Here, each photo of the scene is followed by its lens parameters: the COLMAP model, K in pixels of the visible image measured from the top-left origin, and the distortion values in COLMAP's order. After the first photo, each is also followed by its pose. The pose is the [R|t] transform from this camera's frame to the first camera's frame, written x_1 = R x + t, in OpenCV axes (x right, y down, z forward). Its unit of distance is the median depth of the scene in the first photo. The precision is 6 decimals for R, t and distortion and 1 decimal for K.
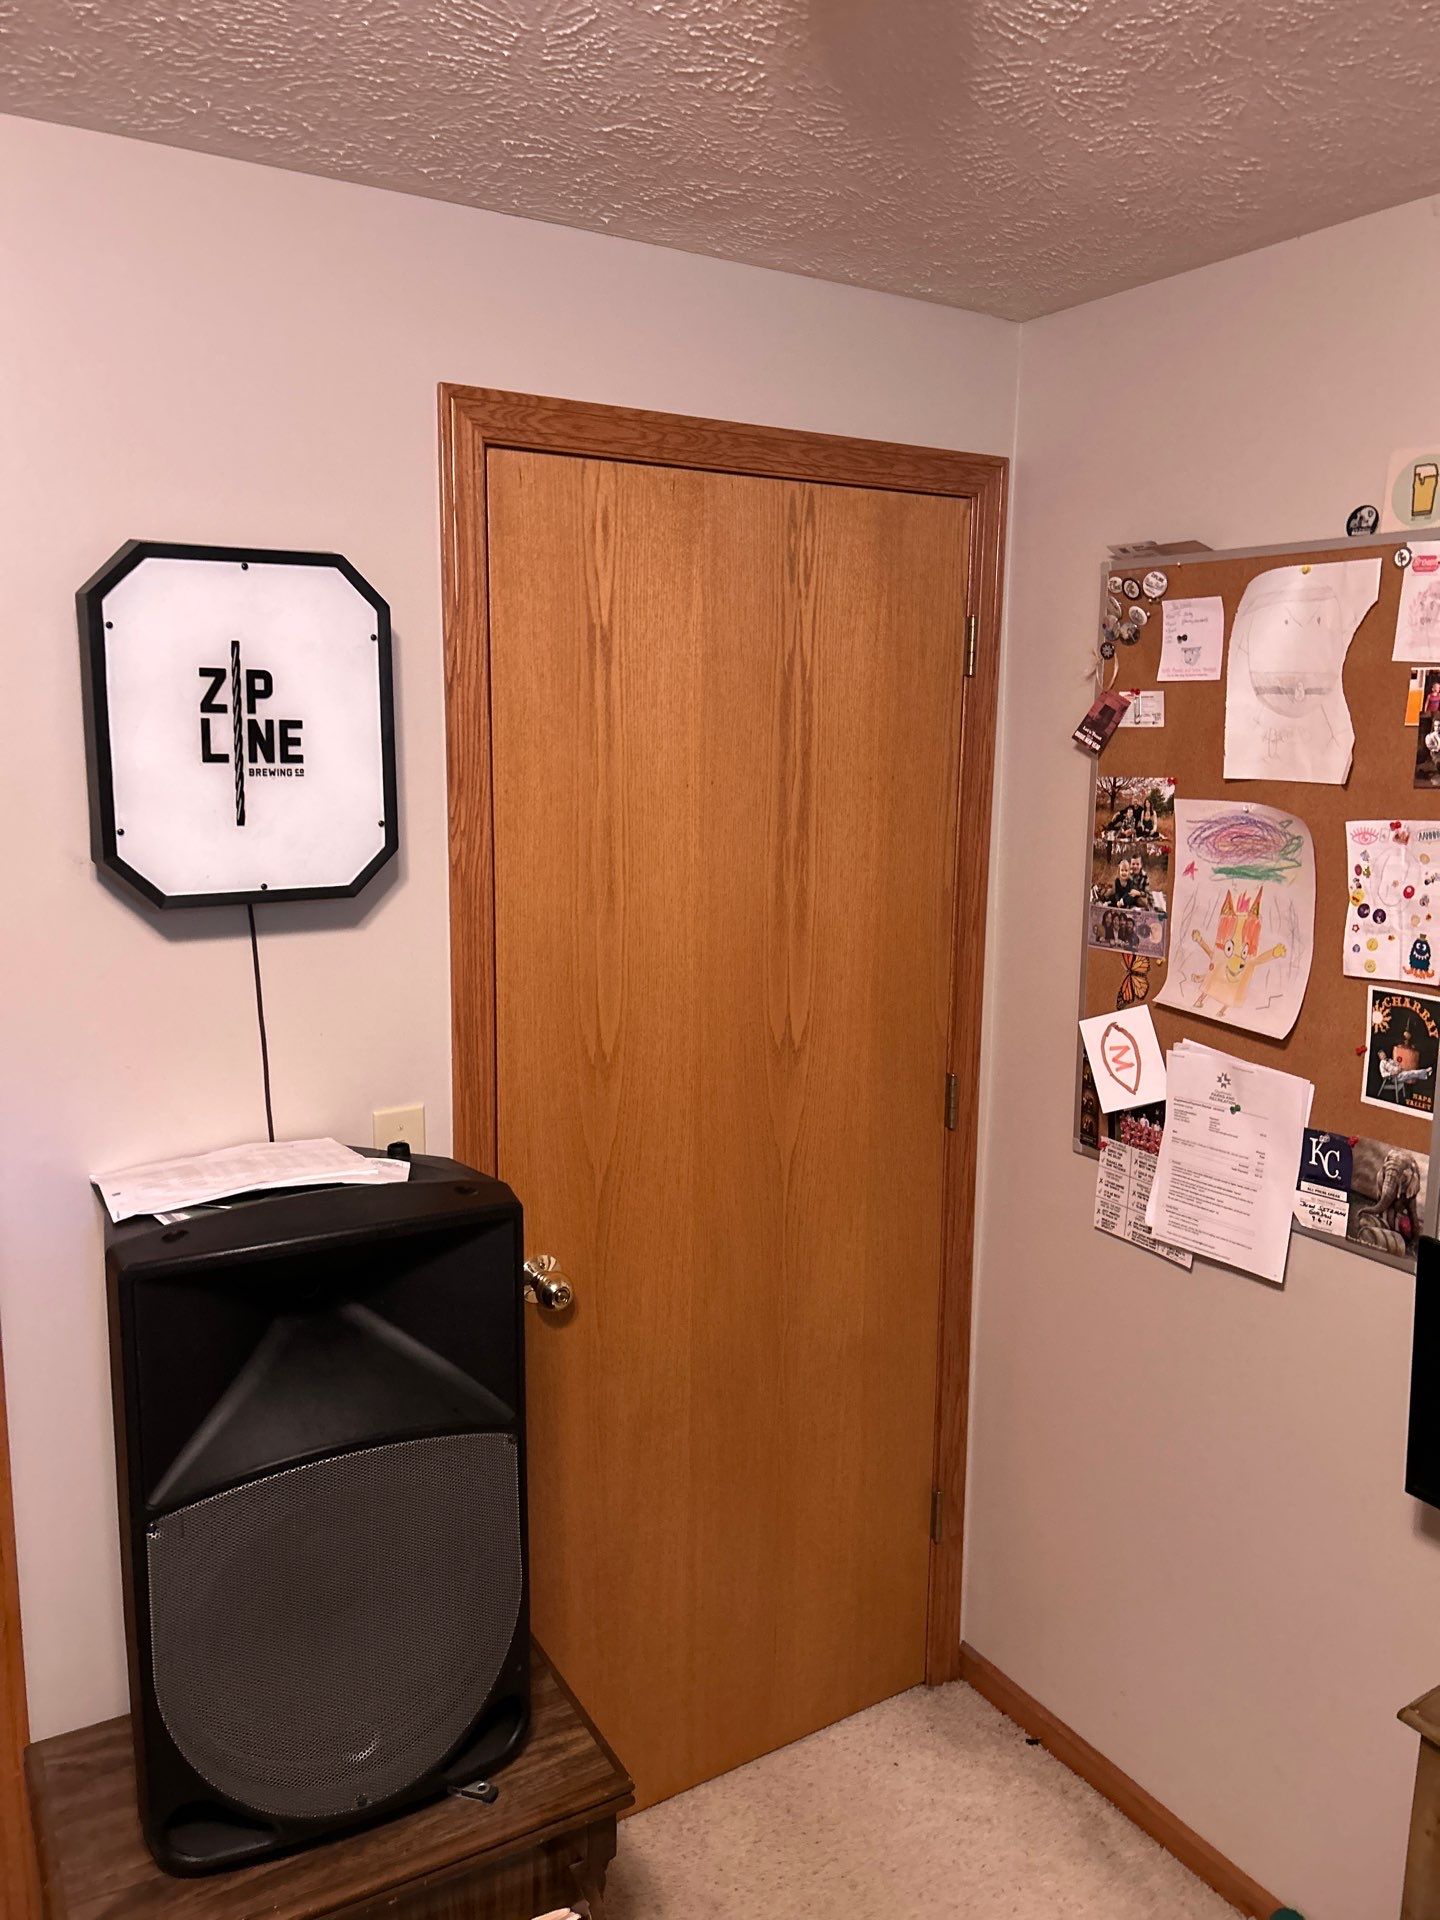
lens RADIAL K [[1452.4, 0, 713.9], [0, 1452.4, 949.5], [0, 0, 1]] dist [0.049258, -0.054320]
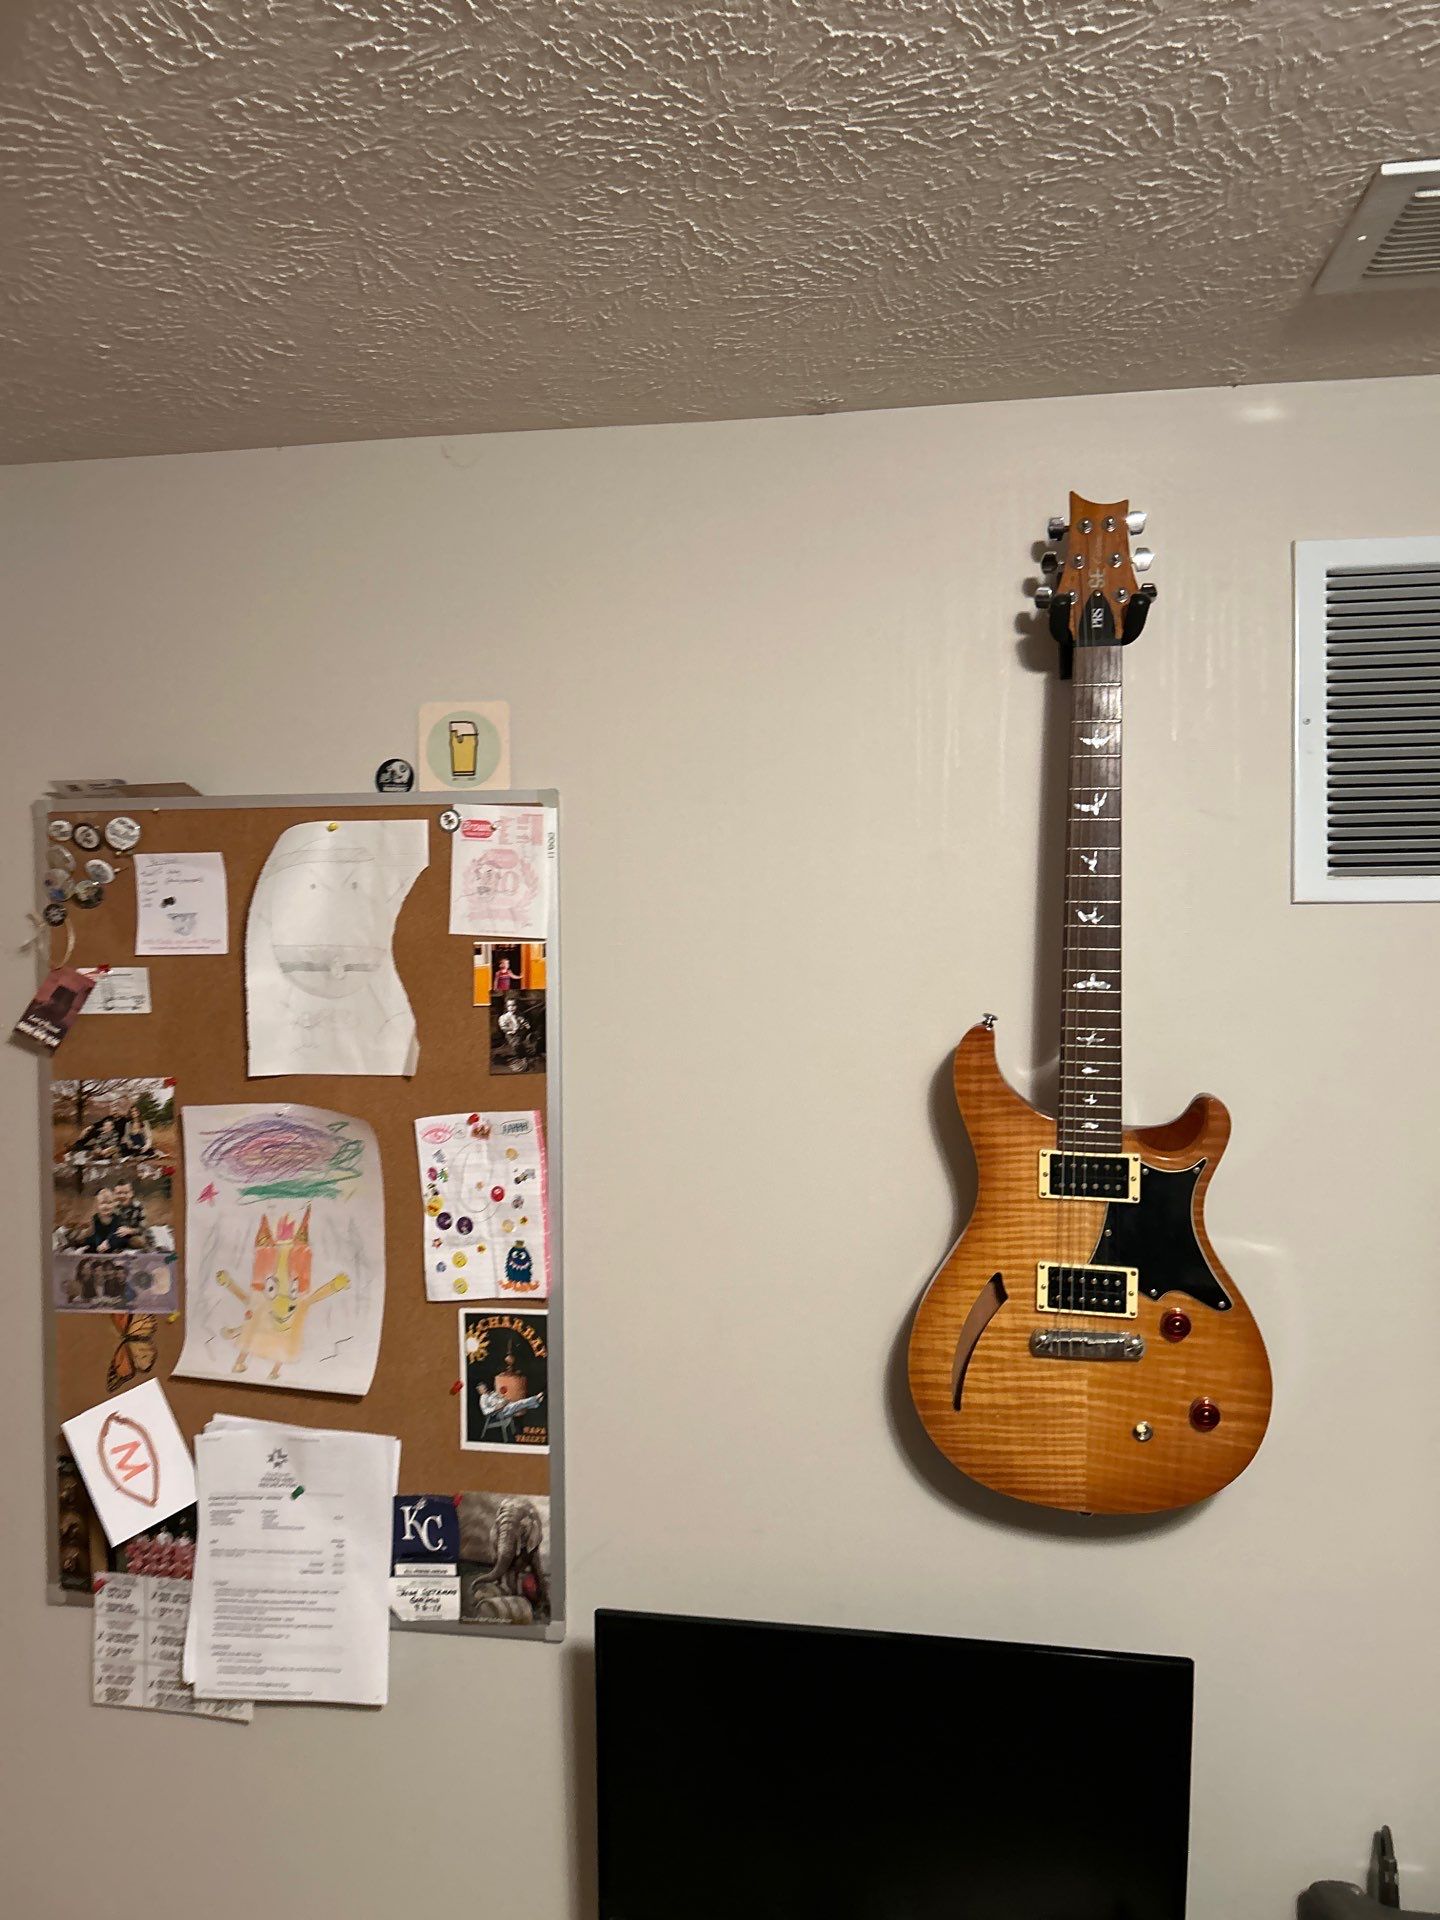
lens RADIAL K [[1452.4, 0, 709.4], [0, 1452.4, 939.3], [0, 0, 1]] dist [0.049258, -0.054320]
pose [[0.662188, -0.027351, 0.748838, -0.084509], [0.139129, 0.986445, -0.087001, -0.092714], [-0.736308, 0.161796, 0.657017, 0.300799]]
